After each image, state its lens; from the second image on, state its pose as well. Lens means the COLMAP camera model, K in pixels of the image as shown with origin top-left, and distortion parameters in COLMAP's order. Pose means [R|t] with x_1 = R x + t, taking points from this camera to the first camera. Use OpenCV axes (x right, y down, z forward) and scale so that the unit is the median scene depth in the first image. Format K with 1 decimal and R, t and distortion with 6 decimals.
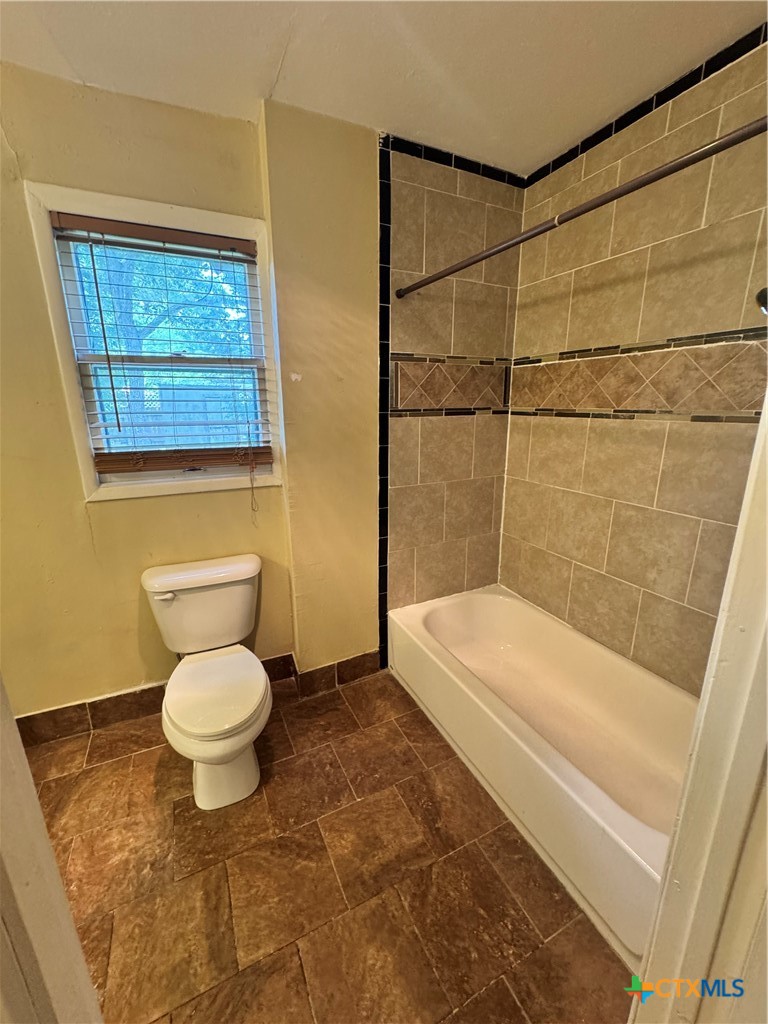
lens RADIAL K [[411.0, 0, 383.5], [0, 411.0, 511.3], [0, 0, 1]] dist [-0.003686, 0.000709]
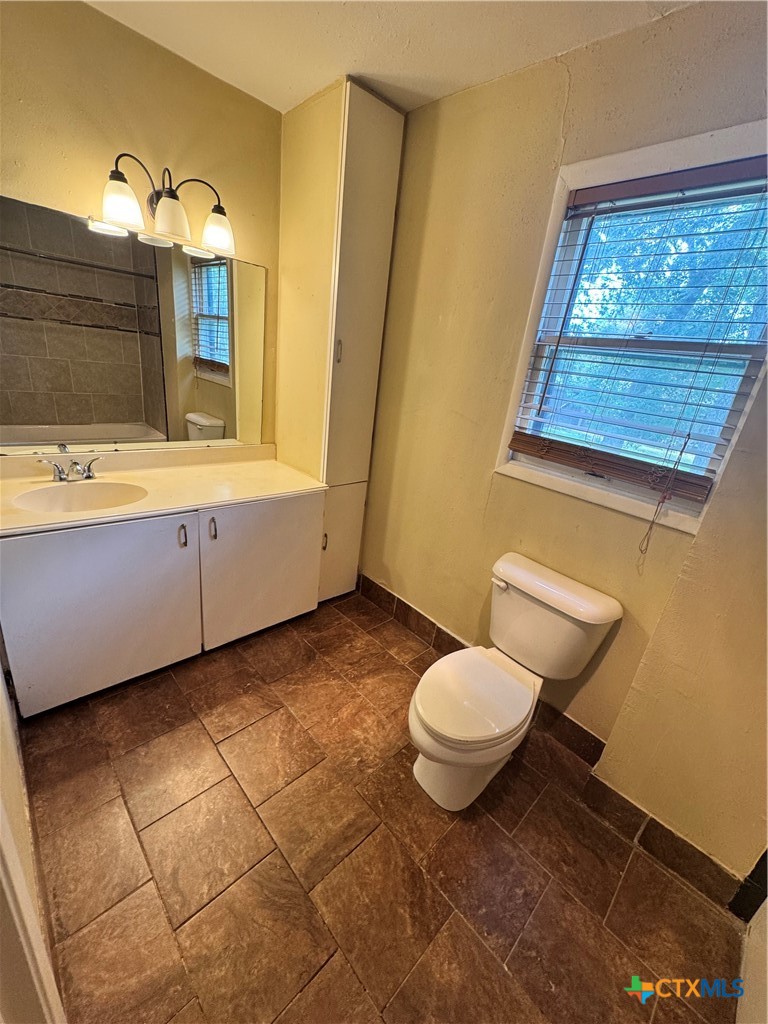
lens RADIAL K [[411.0, 0, 383.5], [0, 411.0, 511.3], [0, 0, 1]] dist [-0.003686, 0.000709]
pose [[0.299870, 0.374452, -0.877419, 0.195740], [-0.361696, 0.895702, 0.258640, -0.106564], [0.882754, 0.239800, 0.404032, 0.326737]]
